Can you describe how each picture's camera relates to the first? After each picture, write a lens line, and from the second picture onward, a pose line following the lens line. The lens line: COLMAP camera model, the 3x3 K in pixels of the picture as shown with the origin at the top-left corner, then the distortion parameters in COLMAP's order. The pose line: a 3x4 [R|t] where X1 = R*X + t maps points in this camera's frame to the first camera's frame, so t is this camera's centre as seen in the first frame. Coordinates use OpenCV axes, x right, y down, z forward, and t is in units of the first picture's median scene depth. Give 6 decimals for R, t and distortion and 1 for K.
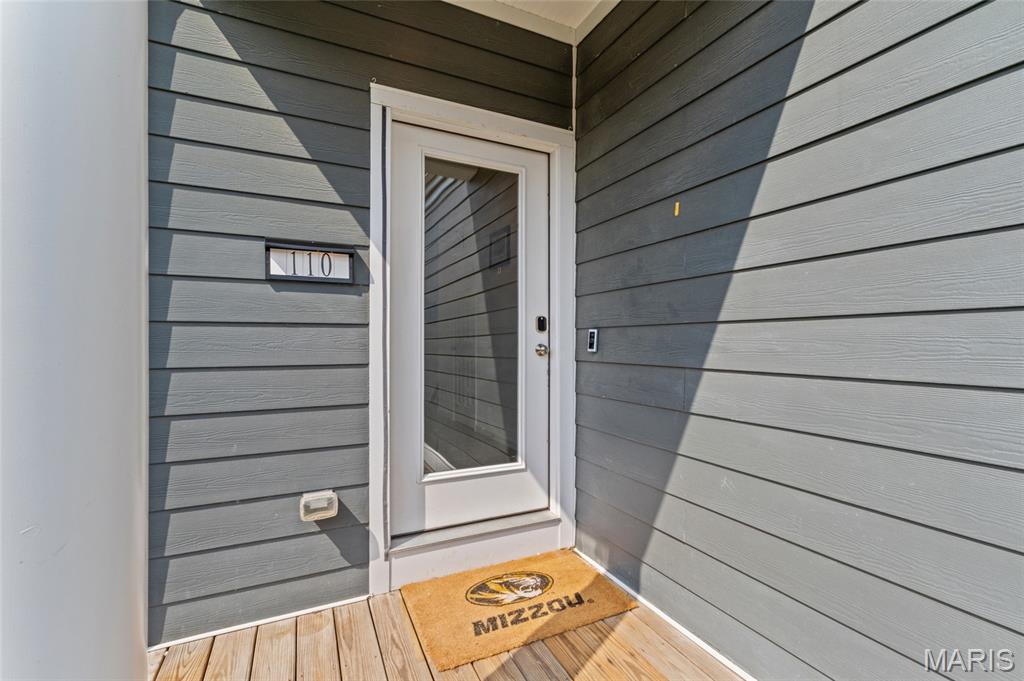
lens RADIAL K [[464.7, 0, 511.8], [0, 464.7, 348.3], [0, 0, 1]] dist [-0.007999, 0.001834]
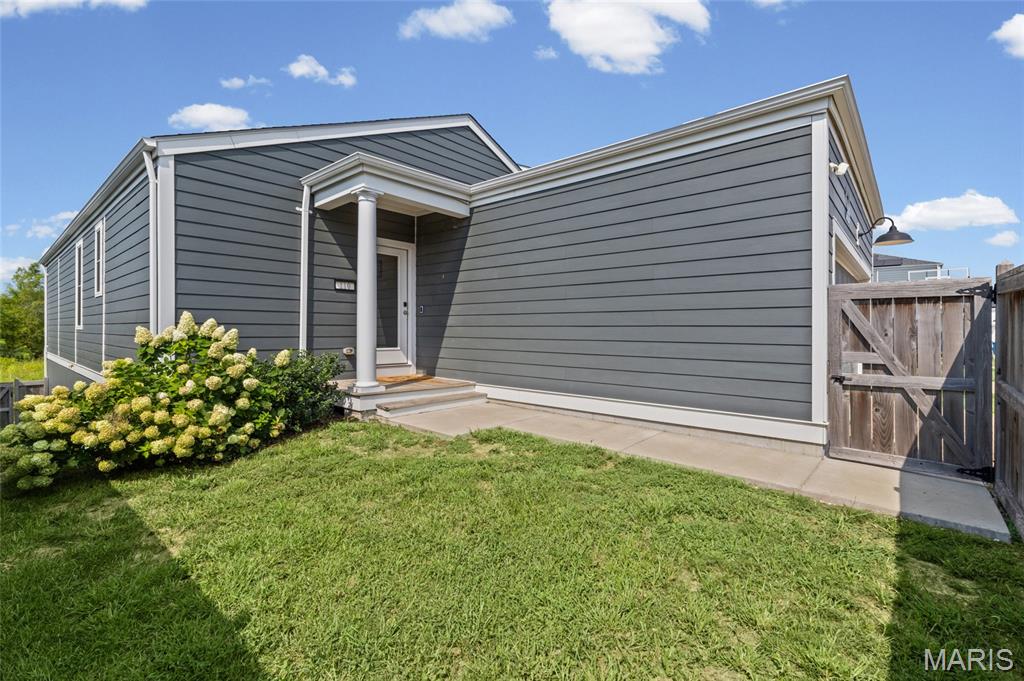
lens RADIAL K [[464.7, 0, 514.7], [0, 464.7, 338.2], [0, 0, 1]] dist [-0.007999, 0.001834]
pose [[0.919892, -0.001084, 0.392171, -0.512243], [-0.001088, 0.999985, 0.005316, 0.167544], [-0.392171, -0.005317, 0.919877, -2.298796]]
